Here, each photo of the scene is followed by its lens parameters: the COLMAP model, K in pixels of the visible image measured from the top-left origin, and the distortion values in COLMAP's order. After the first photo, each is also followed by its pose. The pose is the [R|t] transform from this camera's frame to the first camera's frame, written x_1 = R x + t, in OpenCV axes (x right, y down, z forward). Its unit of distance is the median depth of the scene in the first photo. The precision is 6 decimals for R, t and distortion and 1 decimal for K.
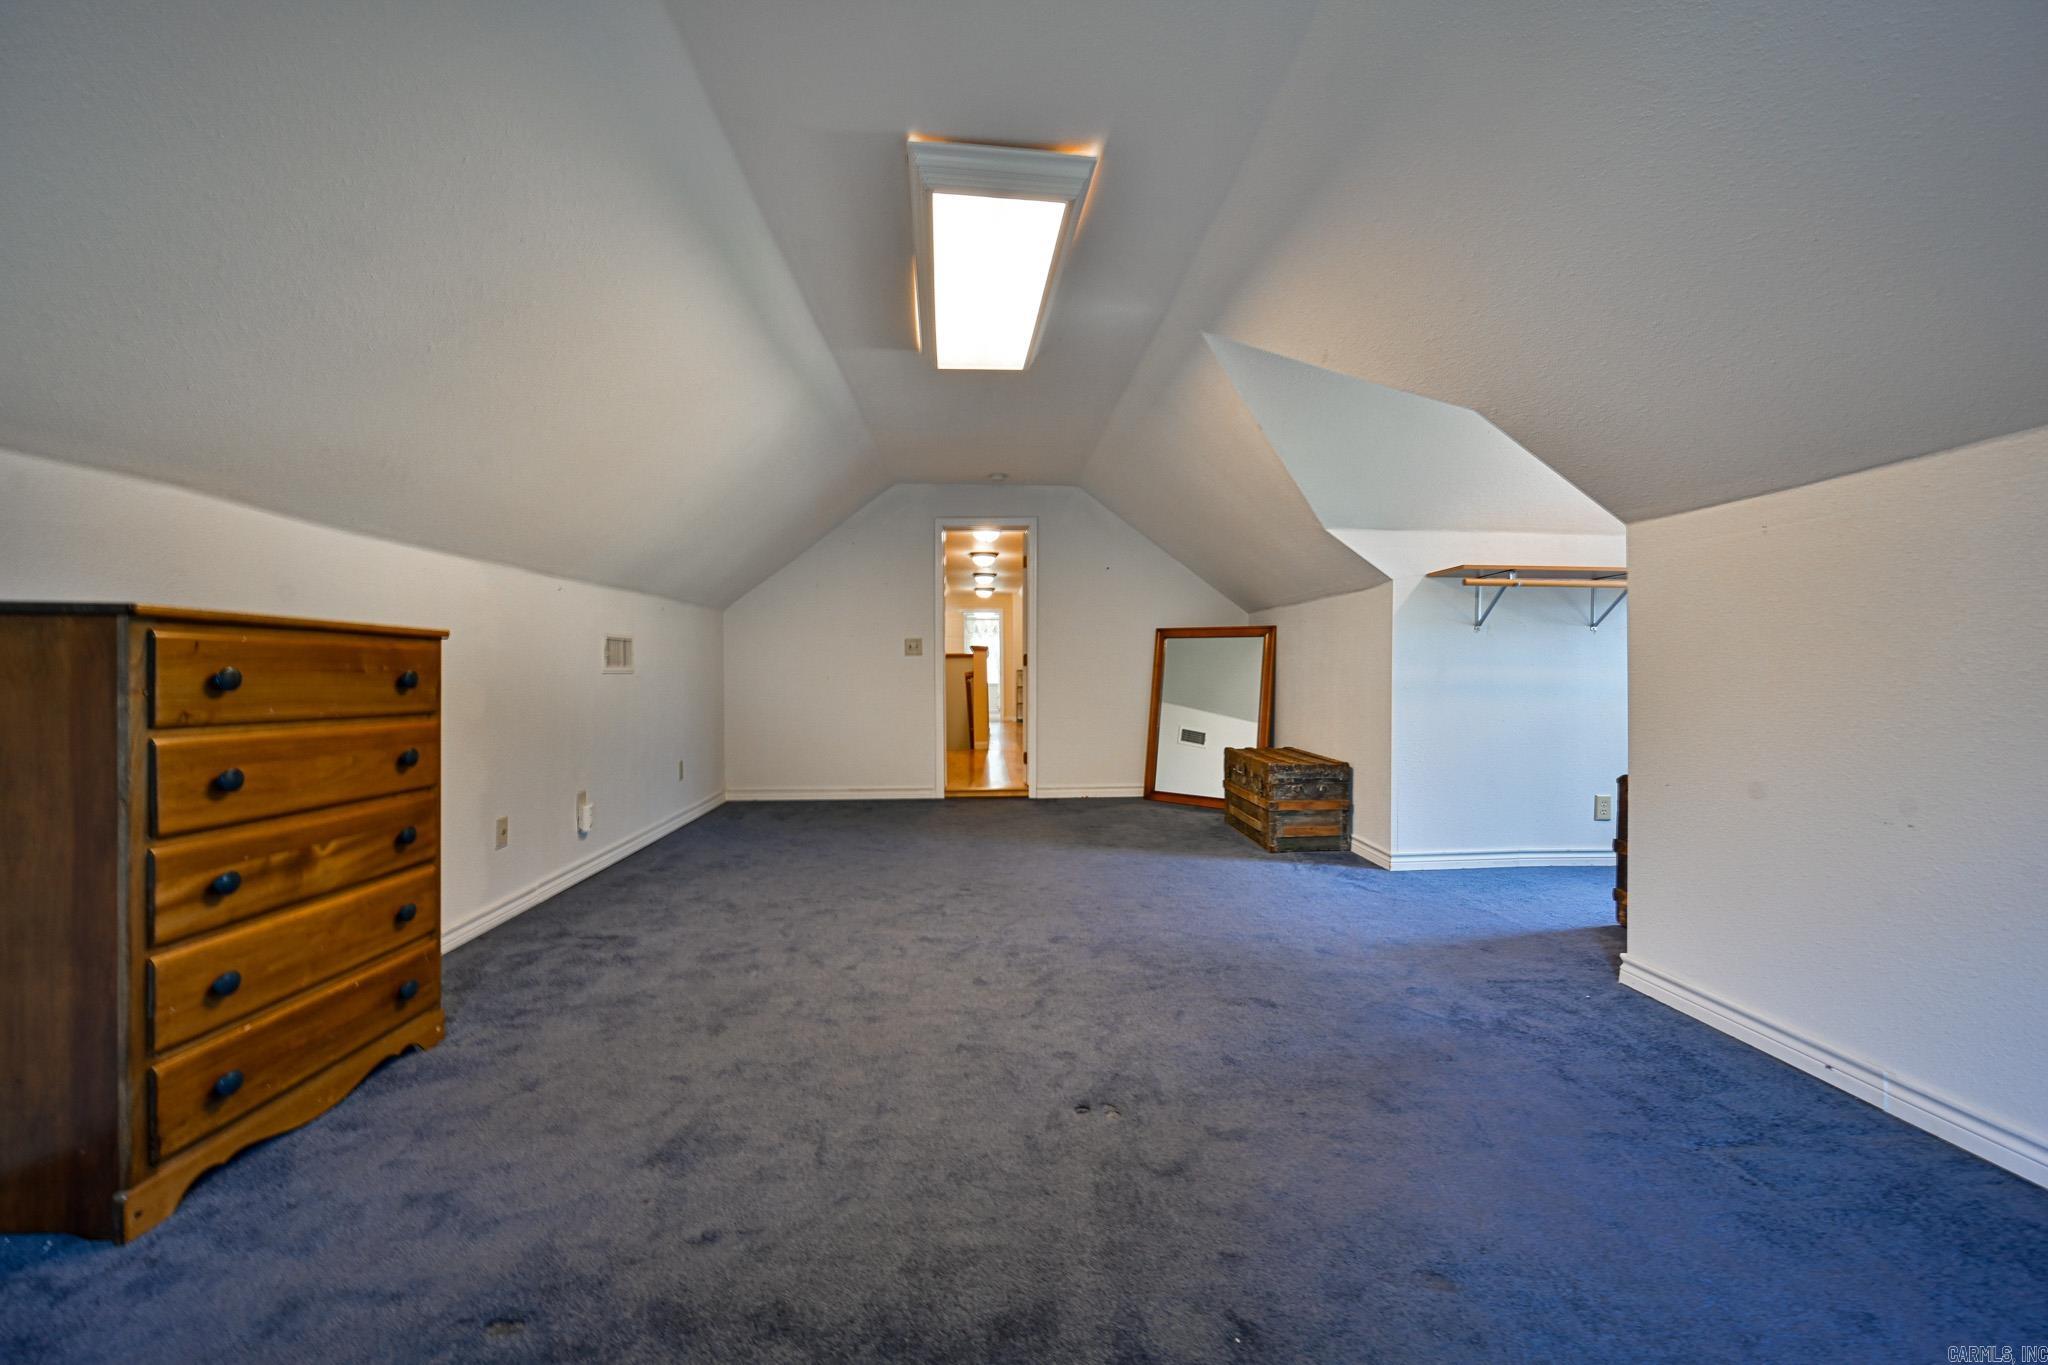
lens RADIAL K [[834.5, 0, 1026.0], [0, 834.5, 681.2], [0, 0, 1]] dist [-0.001452, -0.000101]
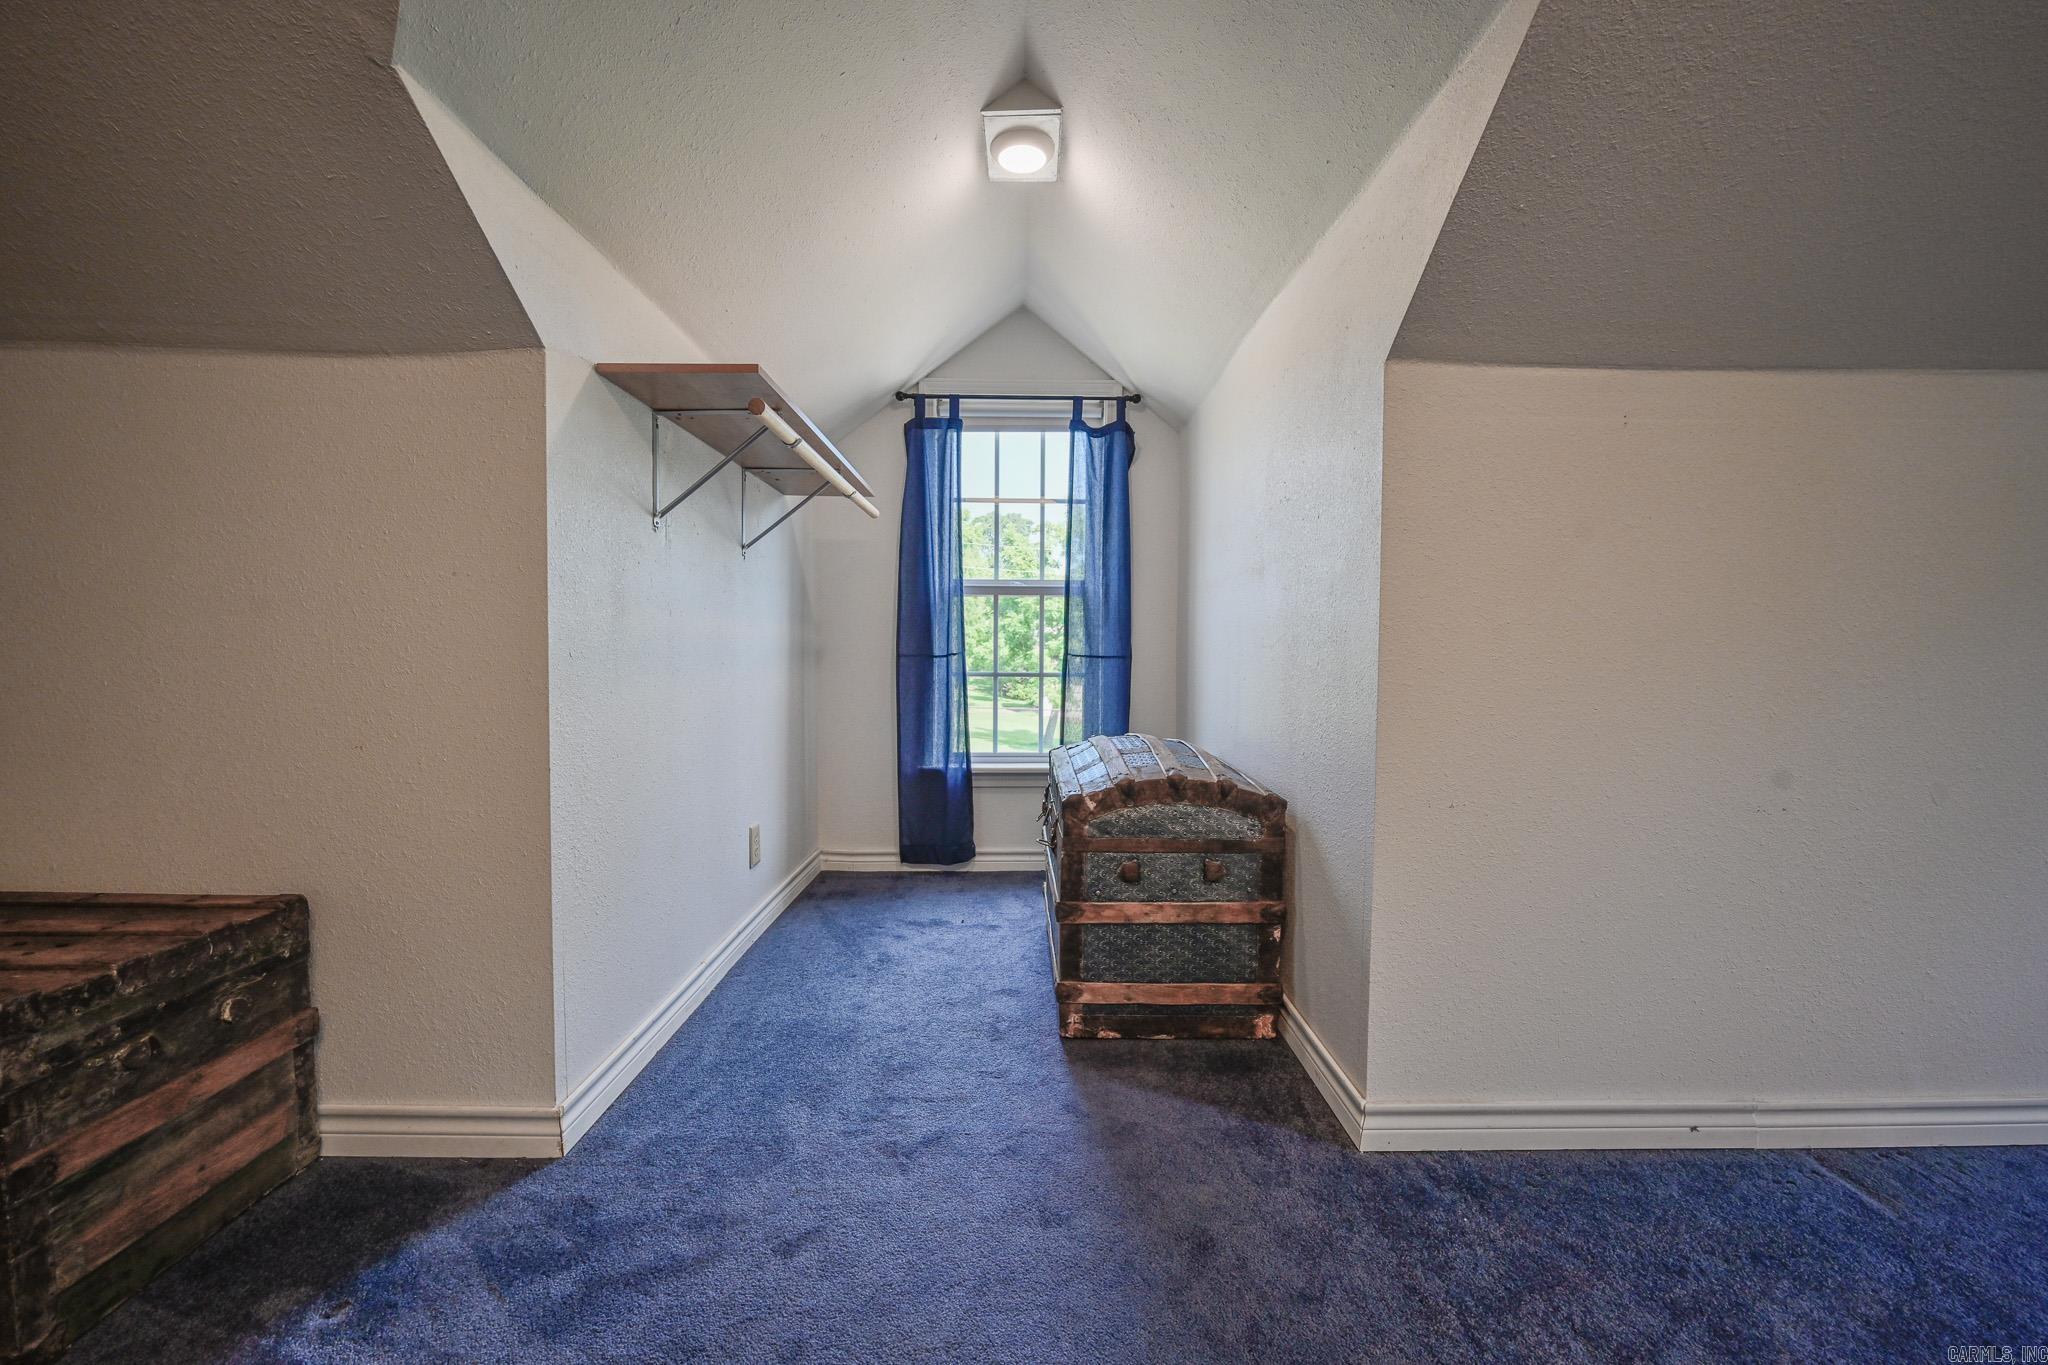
lens RADIAL K [[834.5, 0, 1021.6], [0, 834.5, 673.2], [0, 0, 1]] dist [-0.001452, -0.000101]
pose [[0.026451, -0.051402, 0.998328, 0.080763], [-0.002743, 0.998670, 0.051492, -0.002974], [-0.999646, -0.004100, 0.026275, 0.719322]]
